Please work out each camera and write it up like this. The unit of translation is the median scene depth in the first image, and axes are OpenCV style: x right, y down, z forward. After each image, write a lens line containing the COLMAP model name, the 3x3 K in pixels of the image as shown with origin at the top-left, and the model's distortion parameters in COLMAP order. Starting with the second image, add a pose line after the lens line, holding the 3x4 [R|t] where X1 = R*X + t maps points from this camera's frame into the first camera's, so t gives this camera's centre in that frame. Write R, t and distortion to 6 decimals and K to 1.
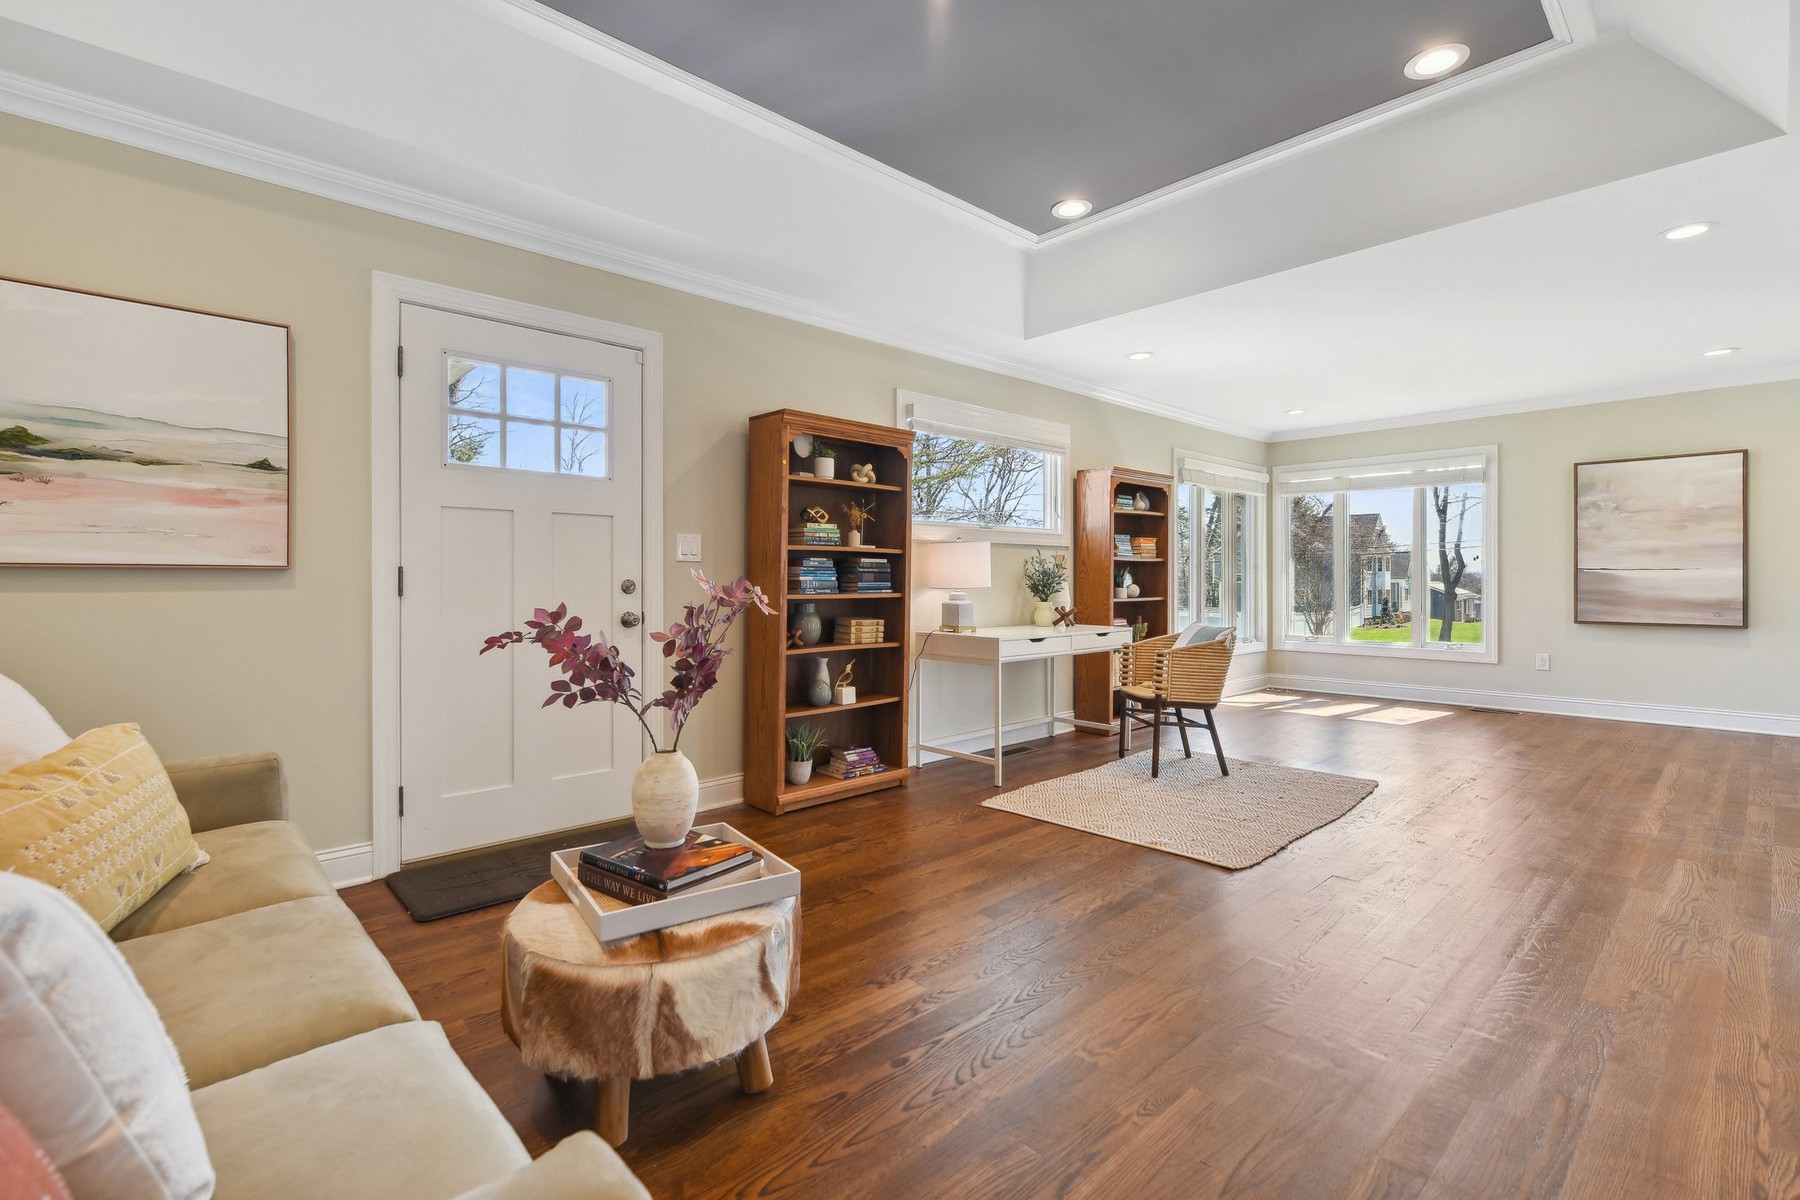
lens RADIAL K [[818.1, 0, 908.3], [0, 818.1, 587.7], [0, 0, 1]] dist [-0.002081, -0.000181]
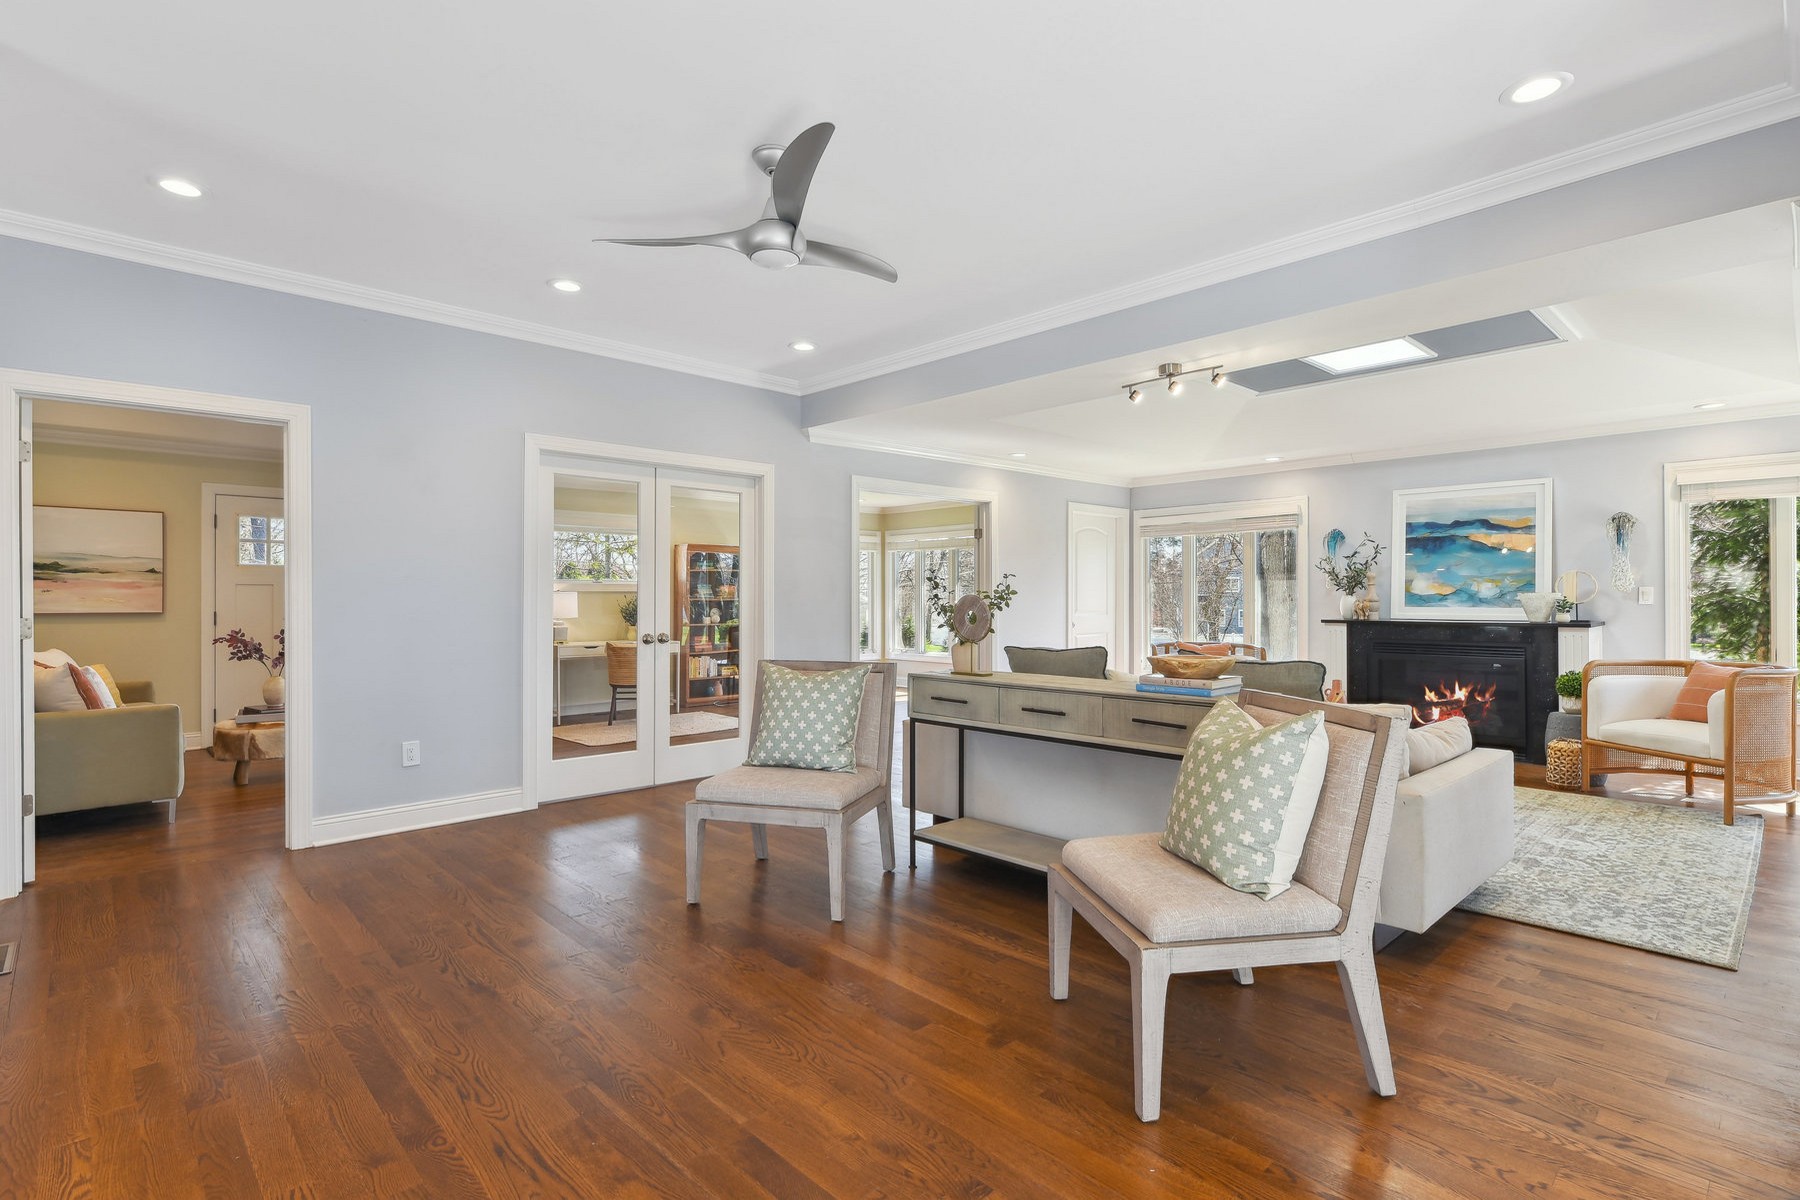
lens RADIAL K [[859.1, 0, 892.3], [0, 859.1, 604.8], [0, 0, 1]] dist [-0.003236, -0.000259]
pose [[0.999951, -0.001070, 0.009809, 1.535244], [0.001134, 0.999979, -0.006451, -0.036312], [-0.009802, 0.006461, 0.999931, -1.736464]]
